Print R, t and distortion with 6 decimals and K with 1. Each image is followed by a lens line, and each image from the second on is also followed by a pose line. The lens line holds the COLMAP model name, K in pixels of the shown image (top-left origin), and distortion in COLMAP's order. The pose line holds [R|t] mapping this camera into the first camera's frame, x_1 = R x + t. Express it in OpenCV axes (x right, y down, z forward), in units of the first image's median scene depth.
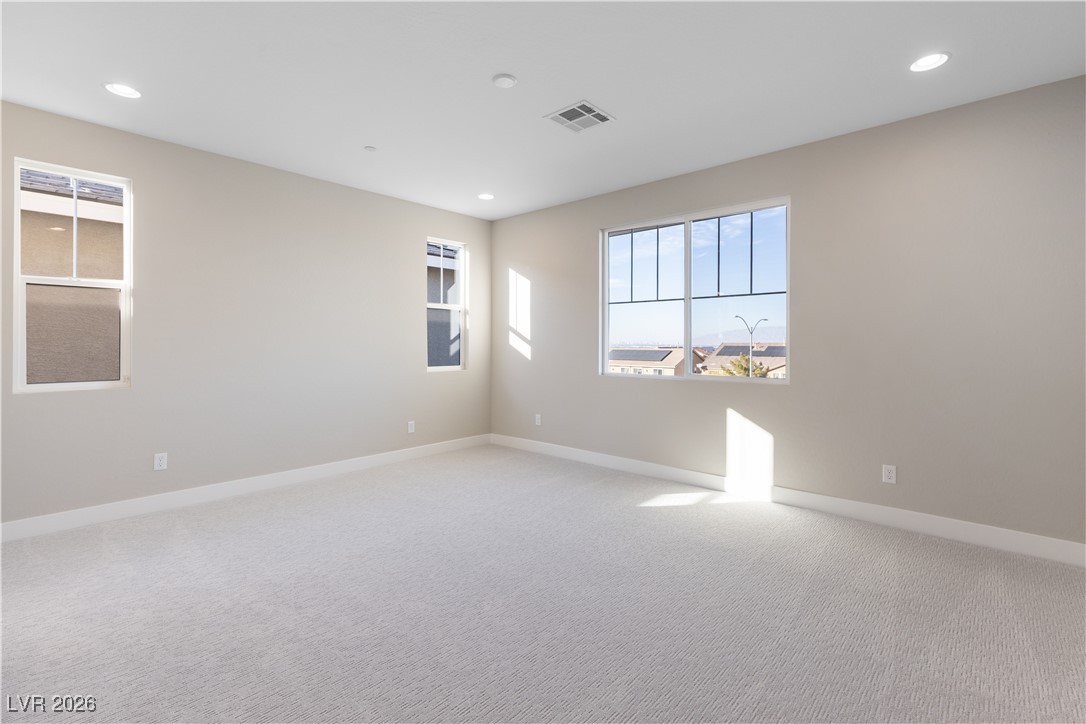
lens RADIAL K [[482.7, 0, 543.5], [0, 482.7, 356.7], [0, 0, 1]] dist [0.003240, -0.000018]
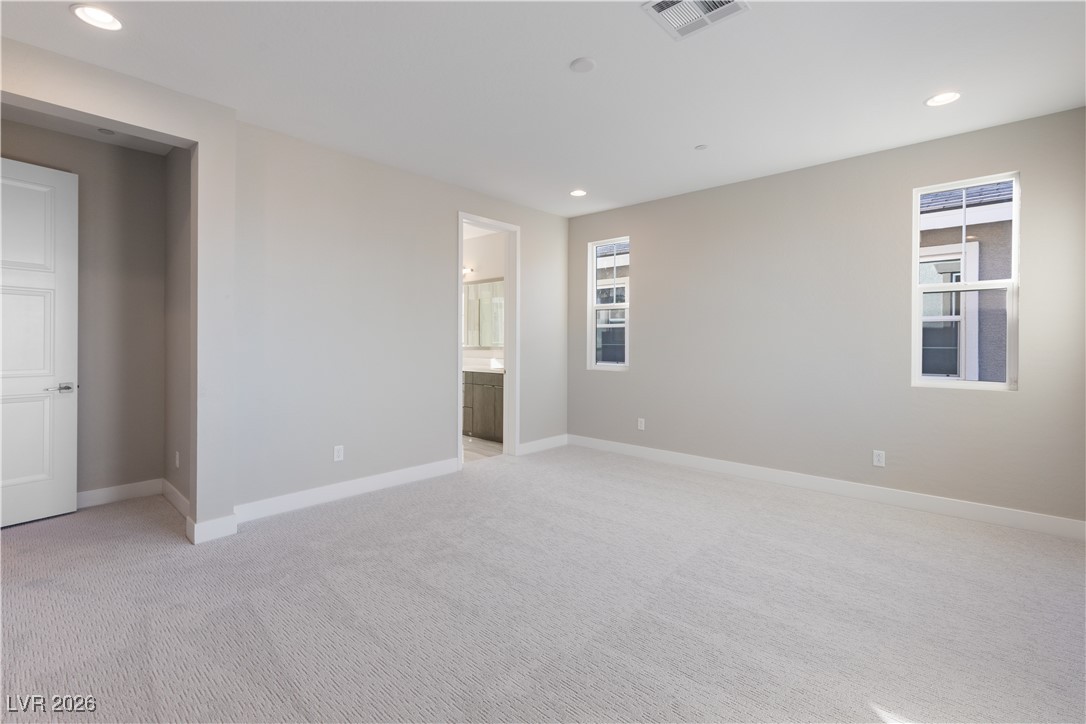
lens RADIAL K [[482.7, 0, 543.5], [0, 482.7, 356.7], [0, 0, 1]] dist [0.003240, -0.000018]
pose [[-0.000961, 0.027867, -0.999611, 0.093621], [-0.034575, 0.999013, 0.027884, -0.002299], [0.999402, 0.034588, 0.000003, 0.101056]]
